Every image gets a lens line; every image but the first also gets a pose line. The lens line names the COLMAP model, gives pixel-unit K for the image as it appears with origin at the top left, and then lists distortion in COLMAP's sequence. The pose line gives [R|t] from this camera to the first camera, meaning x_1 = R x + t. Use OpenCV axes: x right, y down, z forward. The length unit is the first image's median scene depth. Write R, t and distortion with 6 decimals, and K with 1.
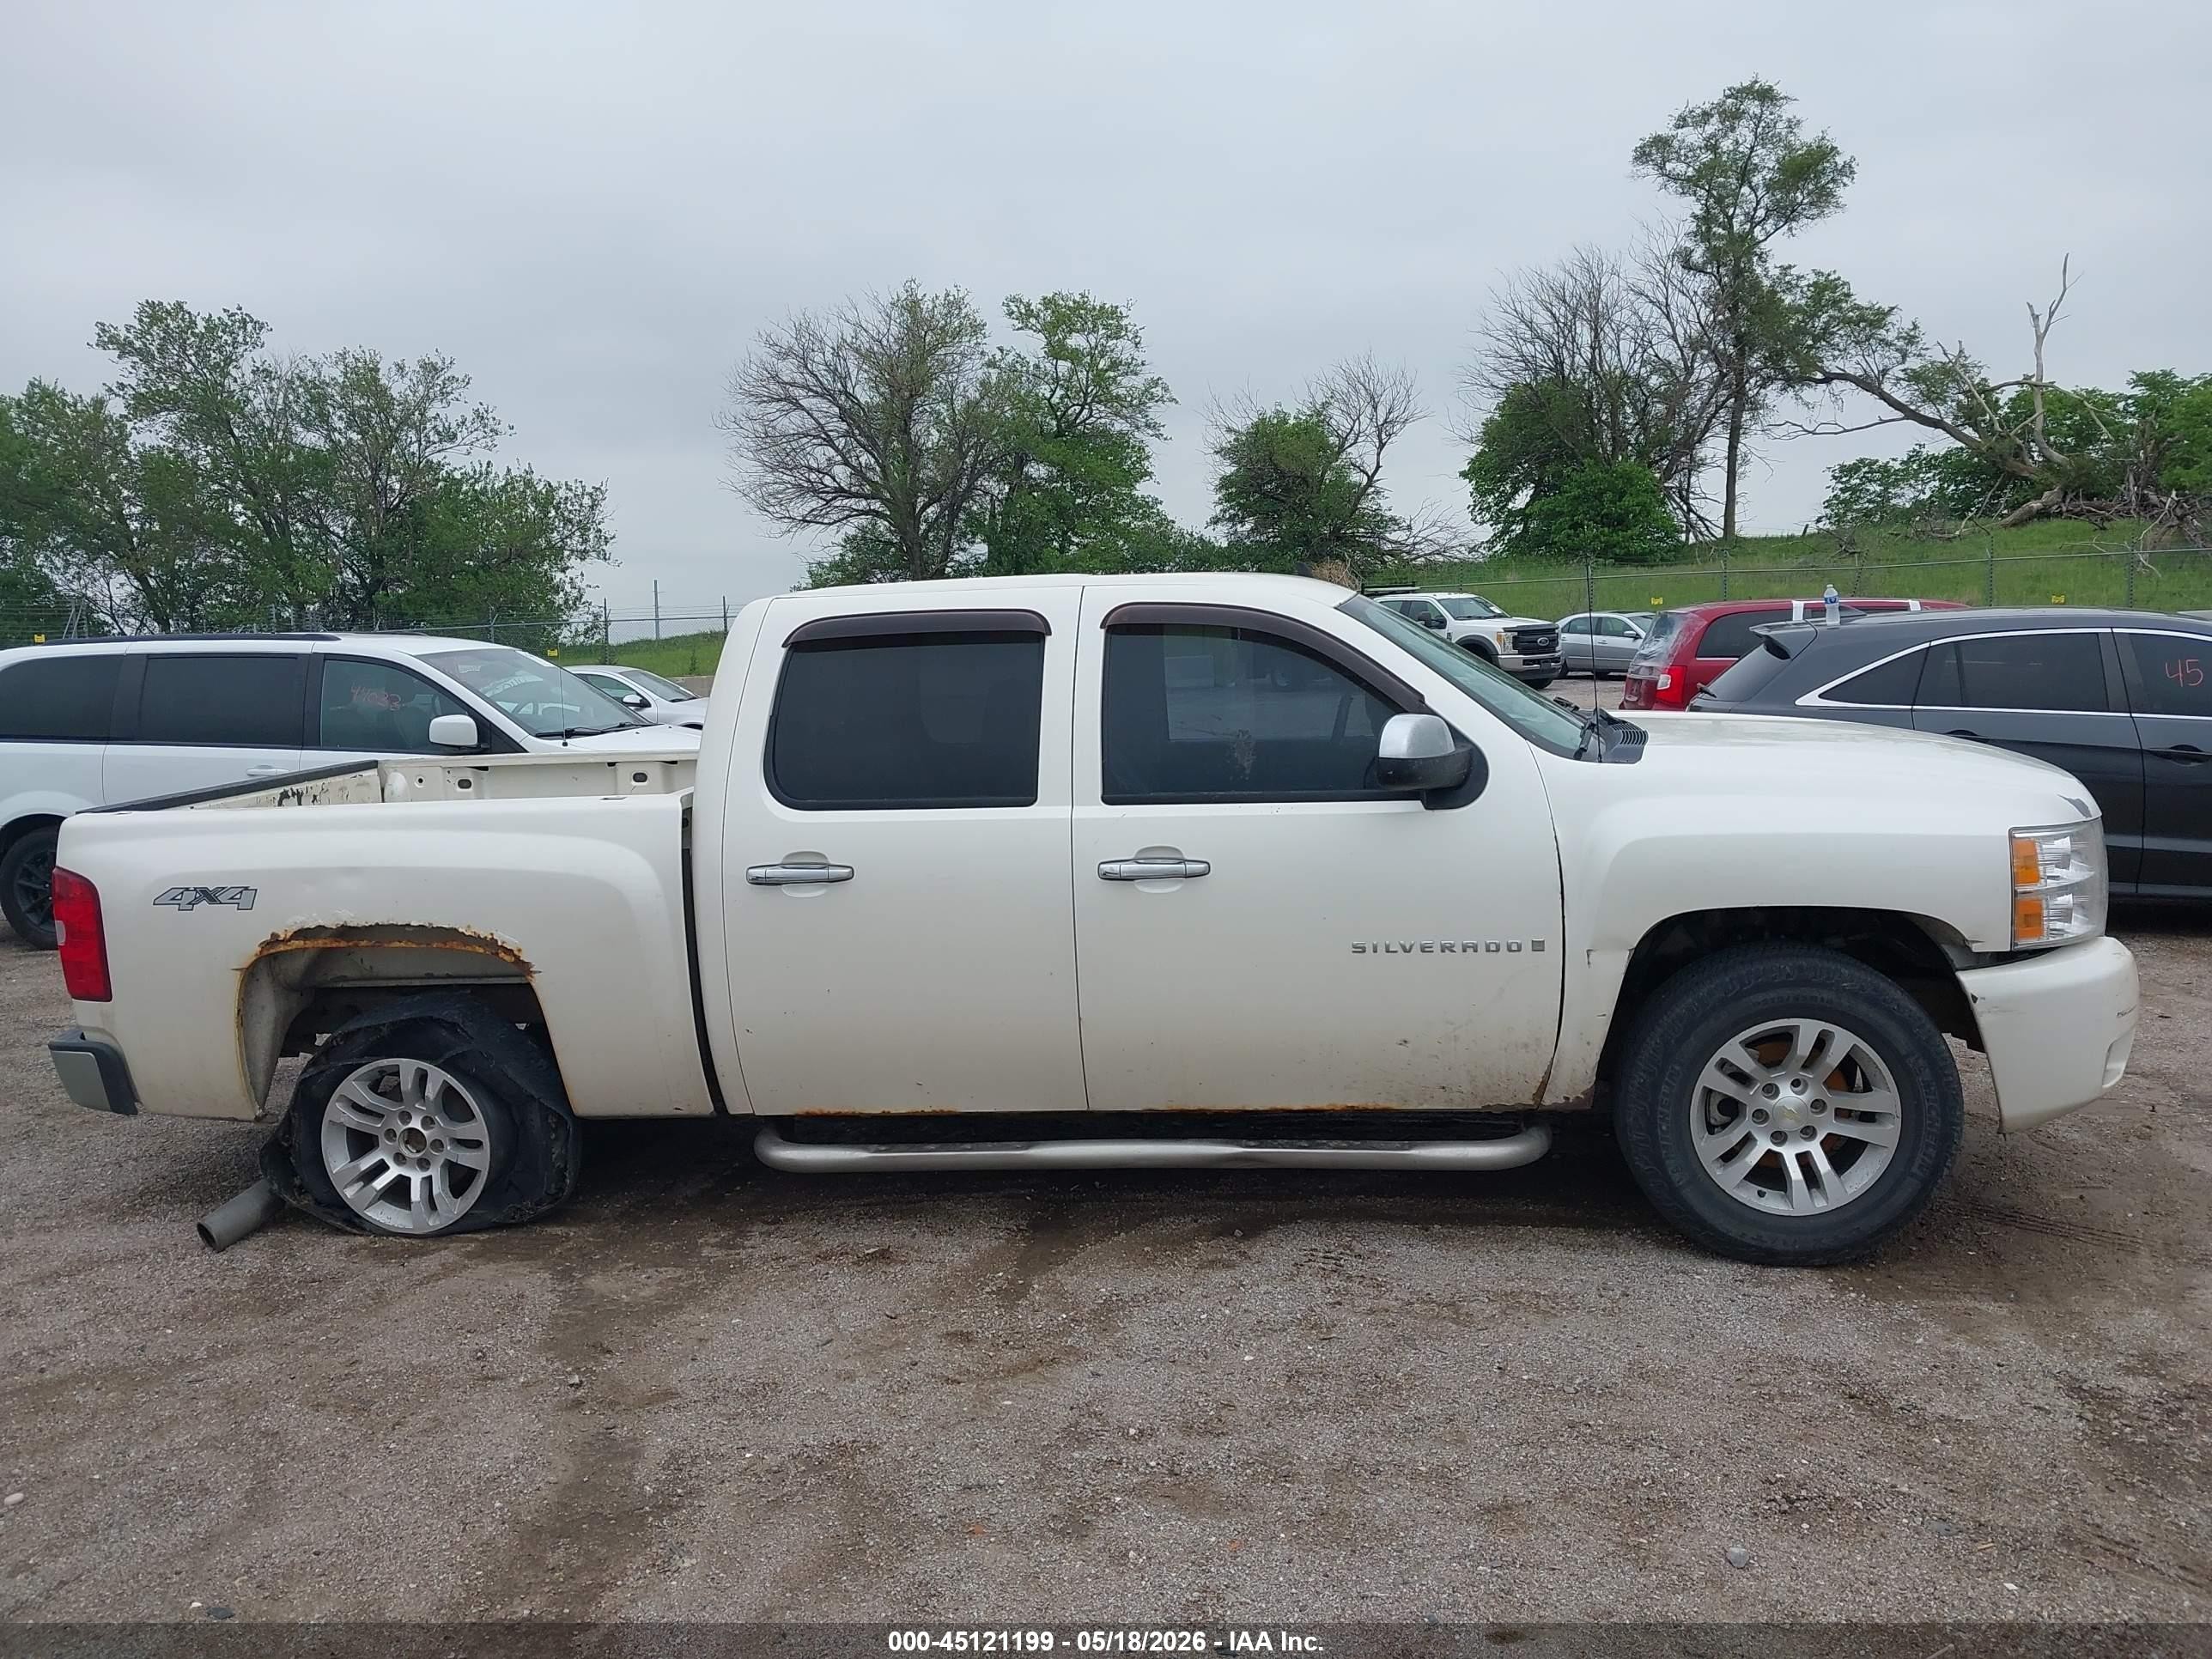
lens RADIAL K [[1761.1, 0, 1057.2], [0, 1761.1, 753.8], [0, 0, 1]] dist [0.039730, -0.062295]
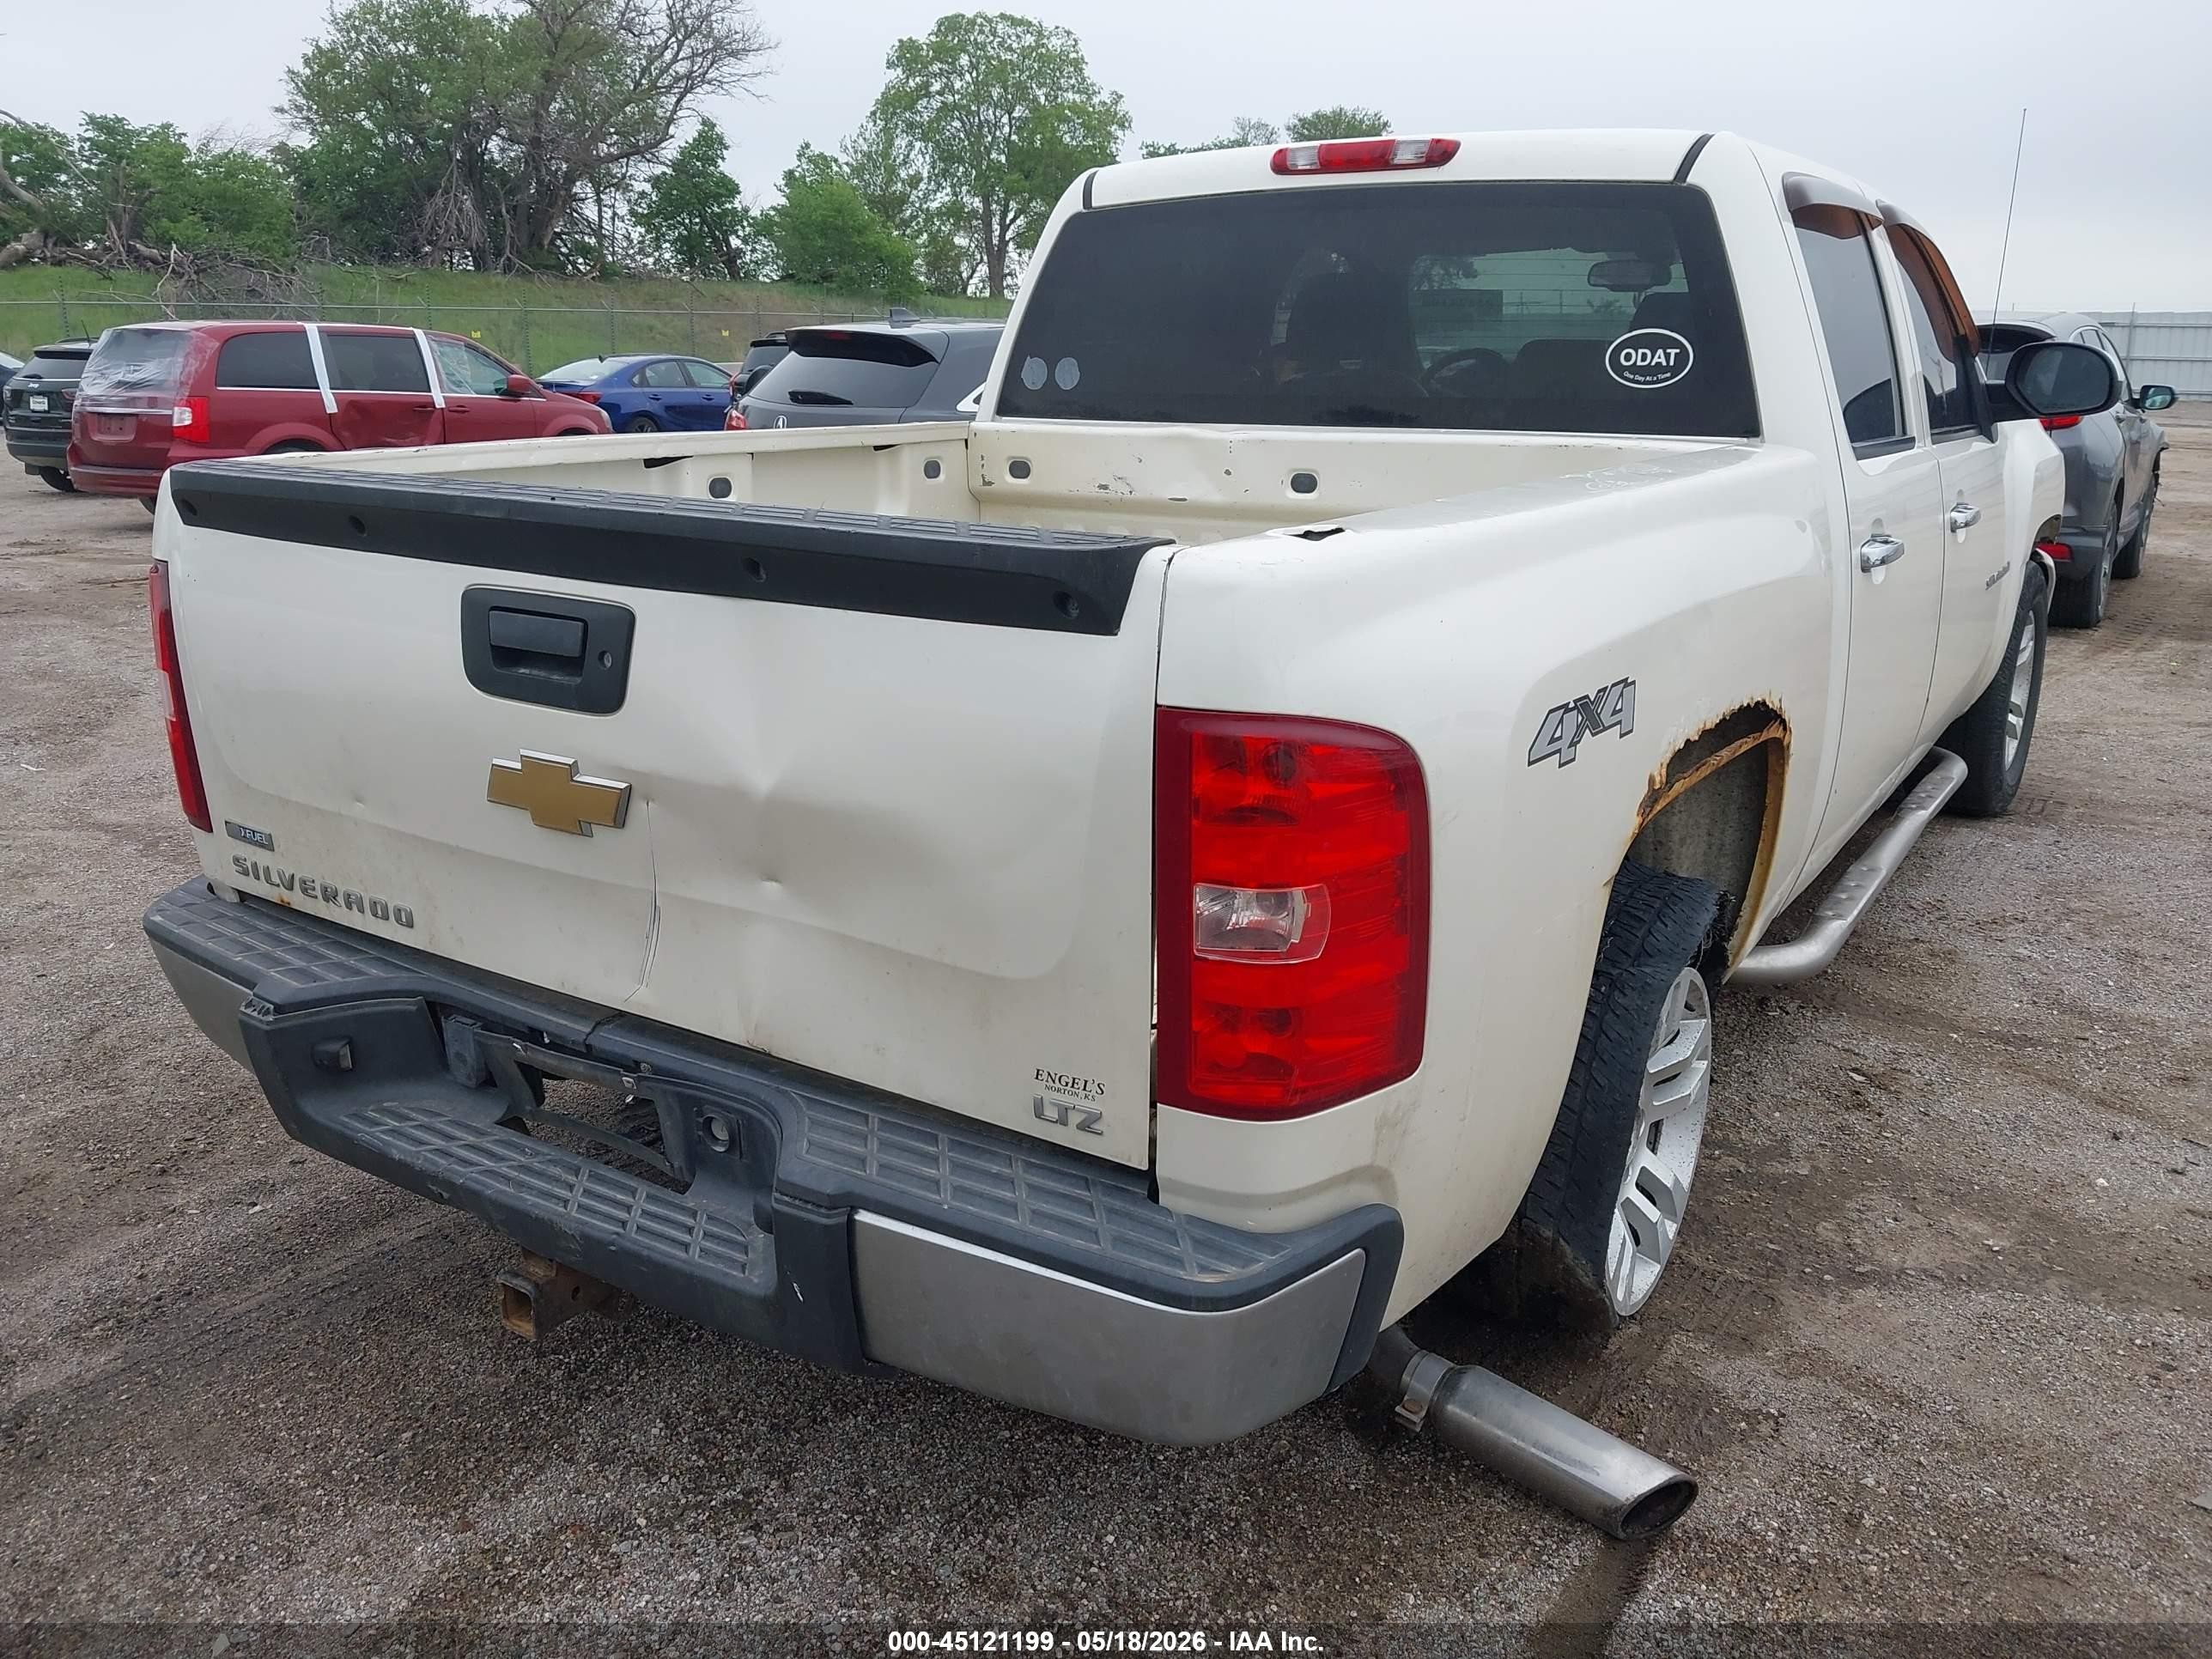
lens RADIAL K [[1761.1, 0, 1093.1], [0, 1761.1, 796.2], [0, 0, 1]] dist [0.039730, -0.062295]
pose [[0.415107, -0.182272, 0.891327, -0.076074], [0.047503, 0.982731, 0.178841, 0.001871], [-0.908532, -0.031898, 0.416597, 0.081022]]
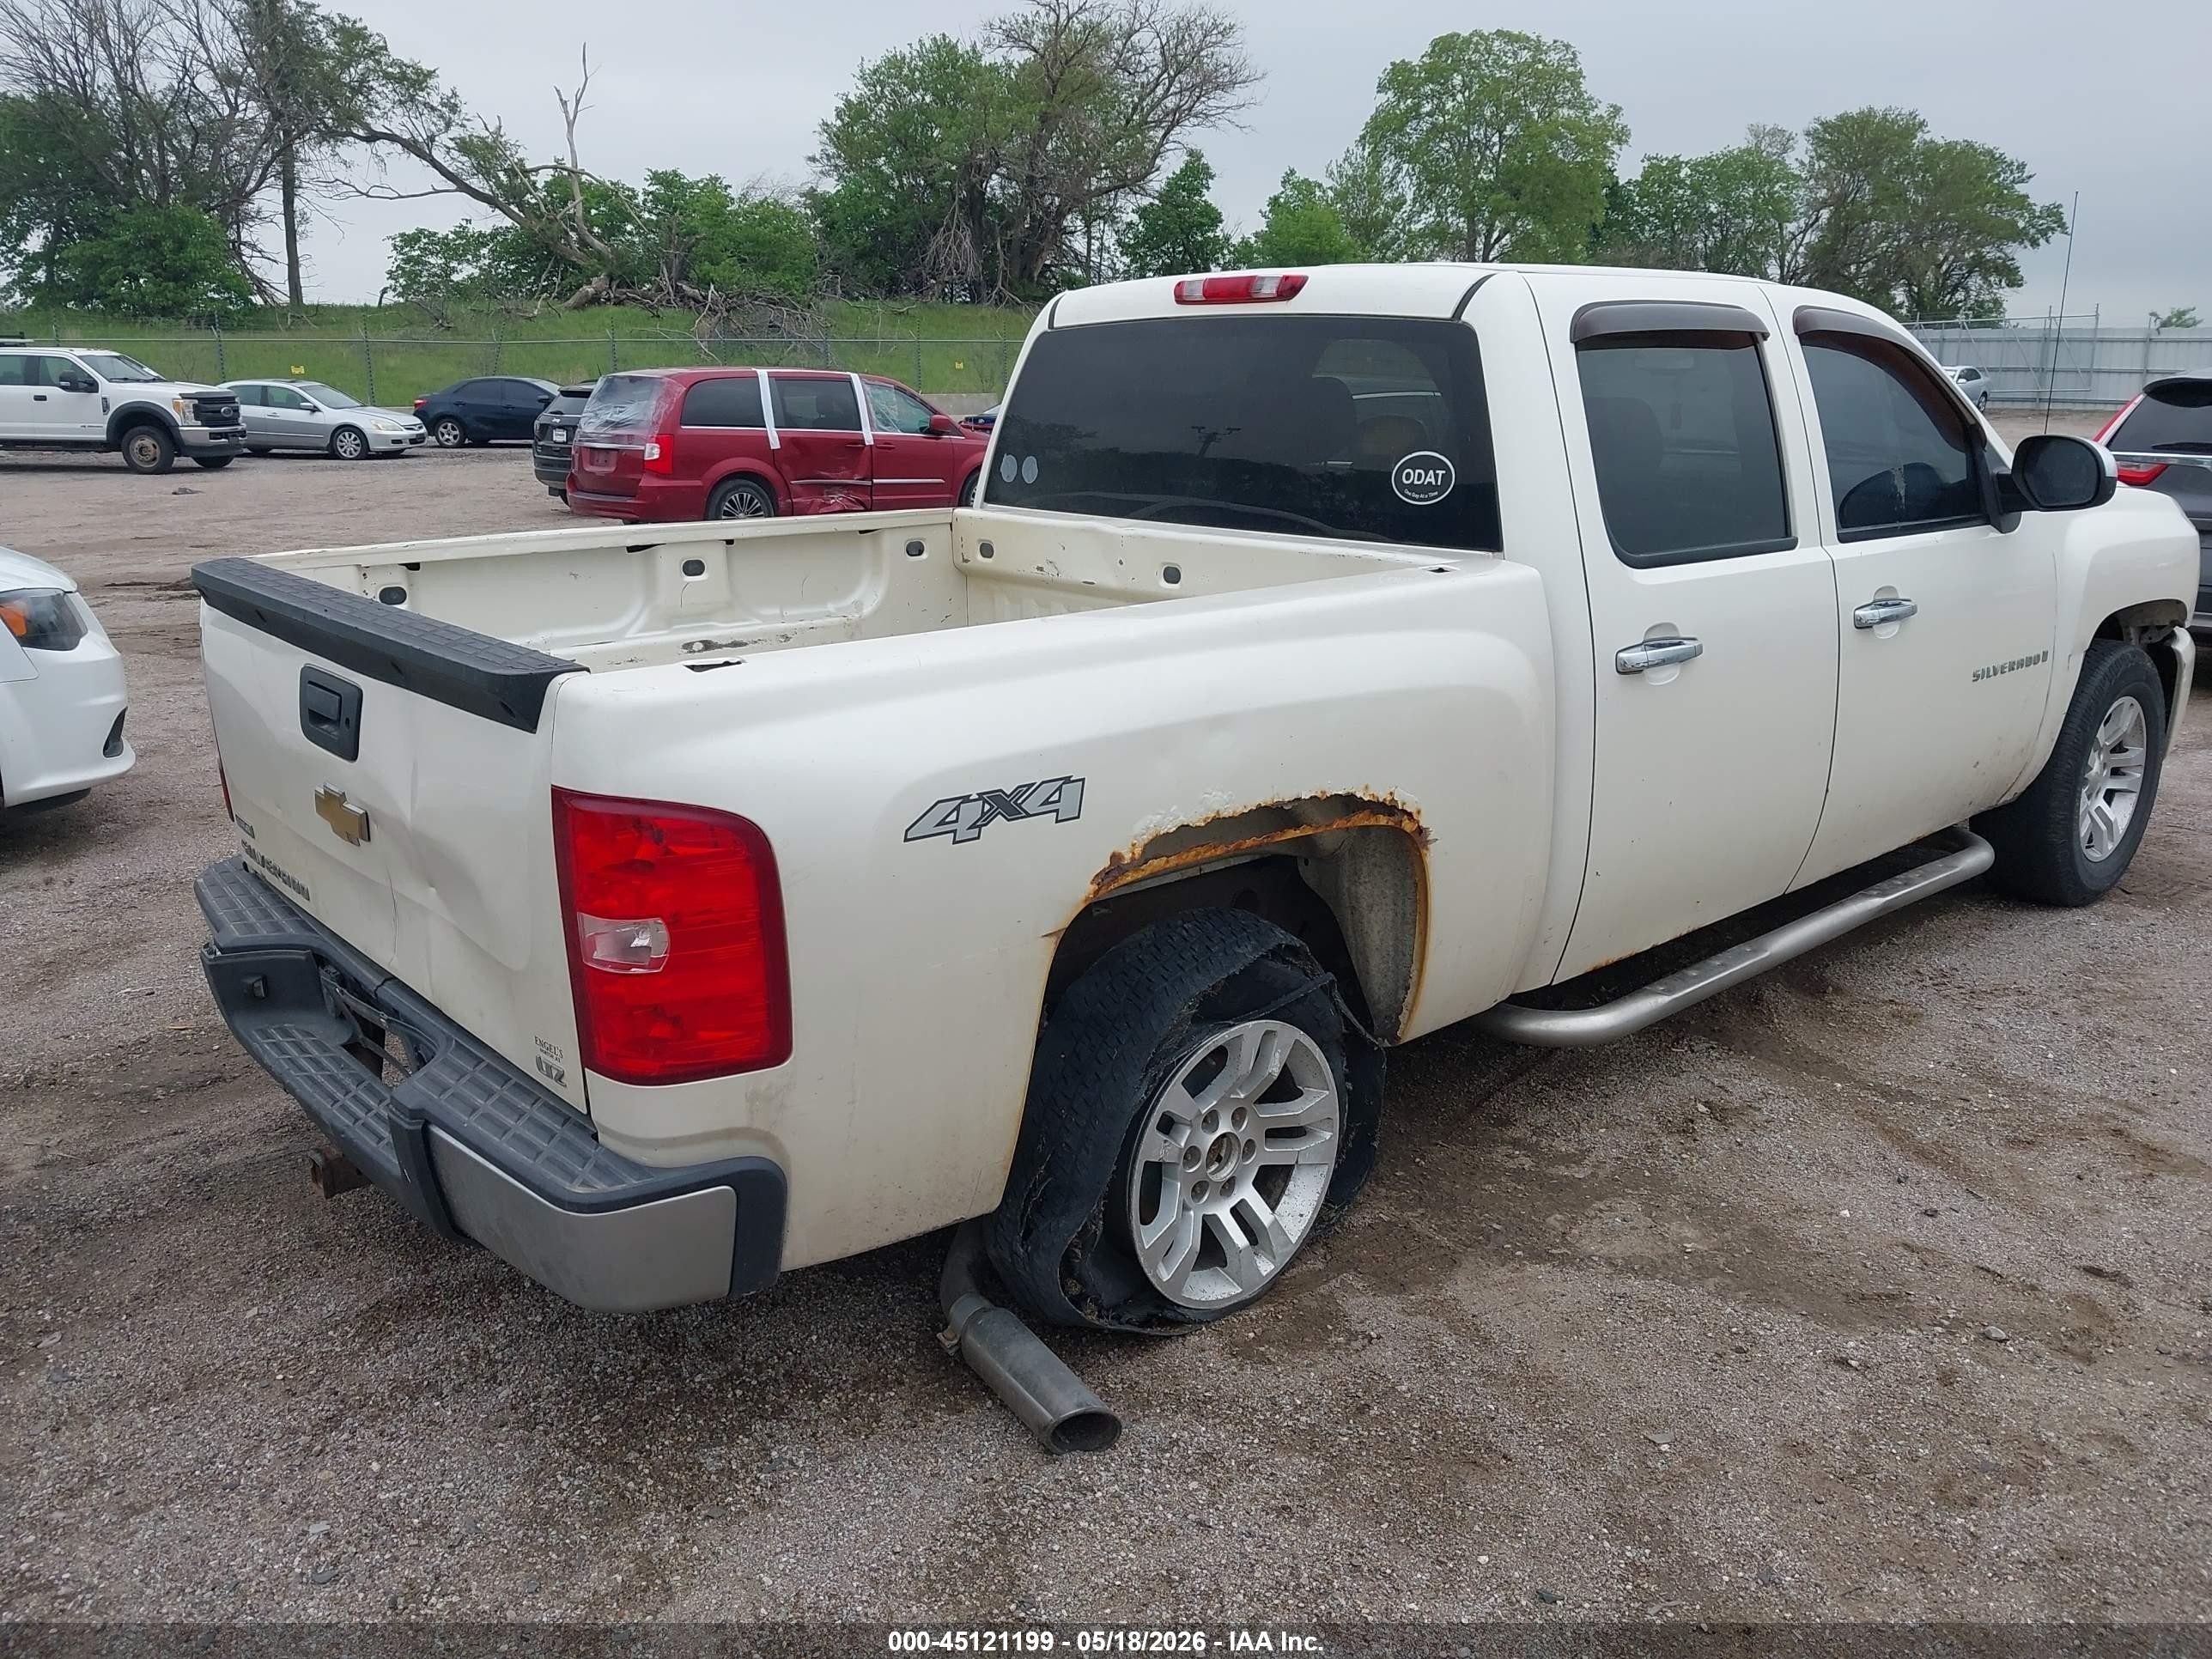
lens RADIAL K [[1761.1, 0, 1095.8], [0, 1761.1, 816.6], [0, 0, 1]] dist [0.039730, -0.062295]
pose [[0.646440, -0.151384, 0.747795, -0.072507], [0.034992, 0.984969, 0.169149, -0.000011], [-0.762162, -0.083178, 0.642021, 0.057105]]
